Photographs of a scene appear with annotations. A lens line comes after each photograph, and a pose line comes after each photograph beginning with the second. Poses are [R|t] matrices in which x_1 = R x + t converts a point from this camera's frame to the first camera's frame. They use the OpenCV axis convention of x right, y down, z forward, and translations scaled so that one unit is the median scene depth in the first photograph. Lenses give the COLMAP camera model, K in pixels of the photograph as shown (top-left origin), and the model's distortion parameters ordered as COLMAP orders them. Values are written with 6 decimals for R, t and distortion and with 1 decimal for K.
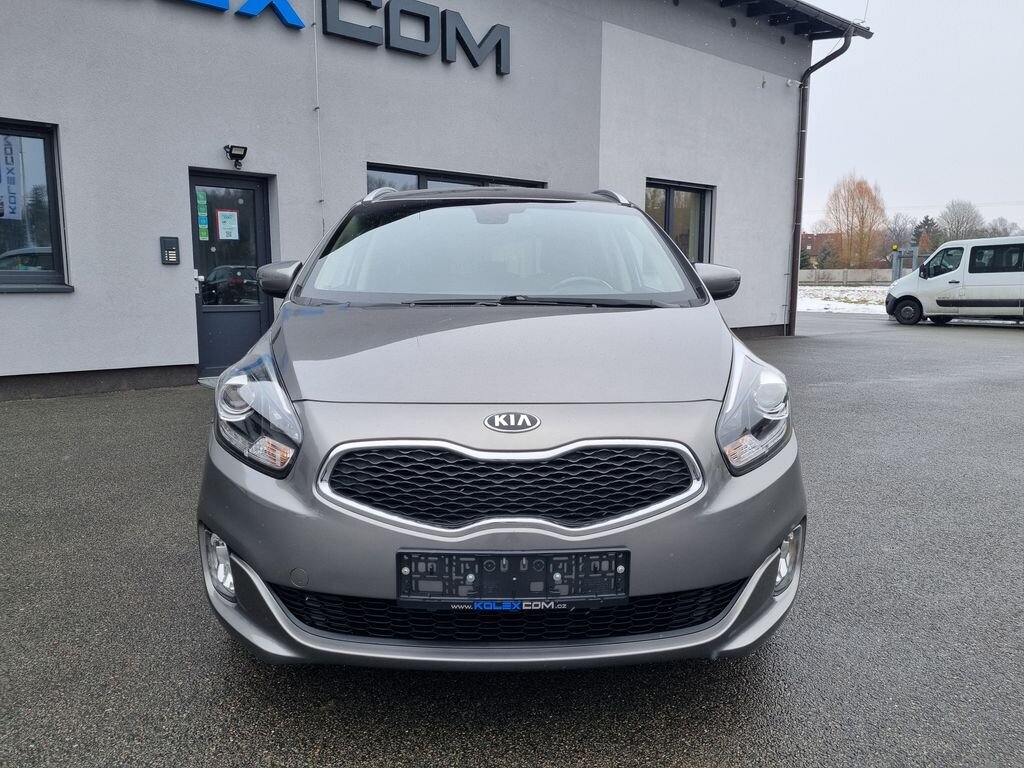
lens RADIAL K [[770.3, 0, 512.8], [0, 770.3, 387.8], [0, 0, 1]] dist [0.063409, -0.066140]
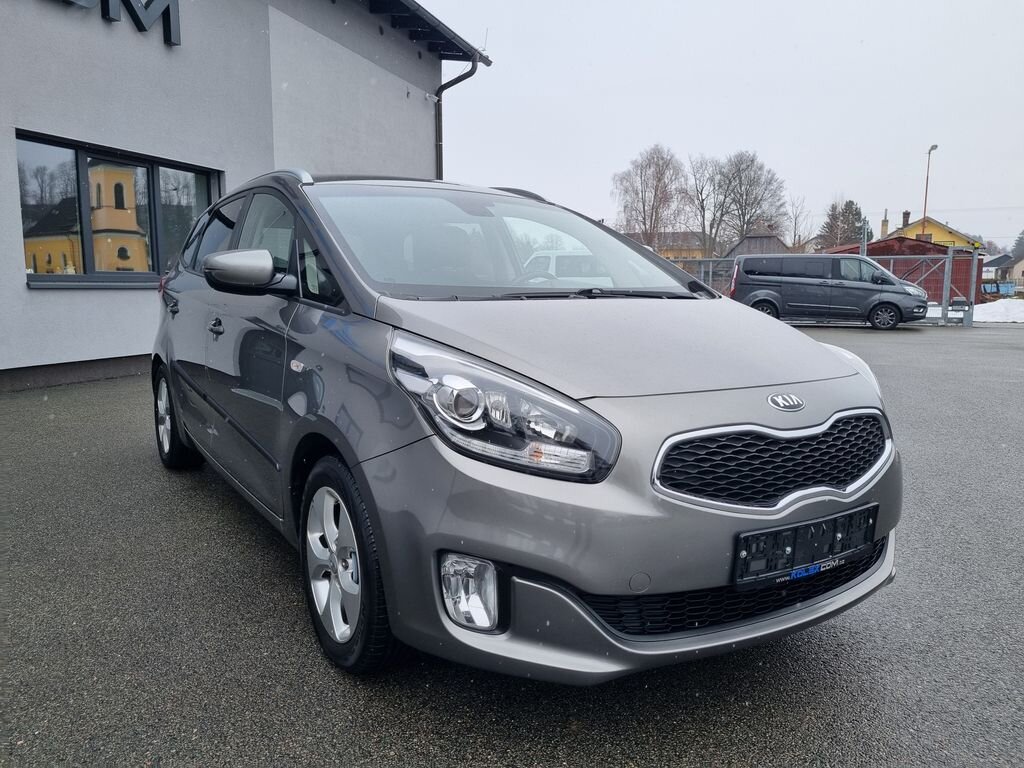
lens RADIAL K [[770.3, 0, 512.8], [0, 770.3, 387.8], [0, 0, 1]] dist [0.063409, -0.066140]
pose [[0.857429, -0.064741, 0.510514, -0.622498], [0.065976, 0.997697, 0.015714, -0.012278], [-0.510356, 0.020208, 0.859726, 0.187207]]
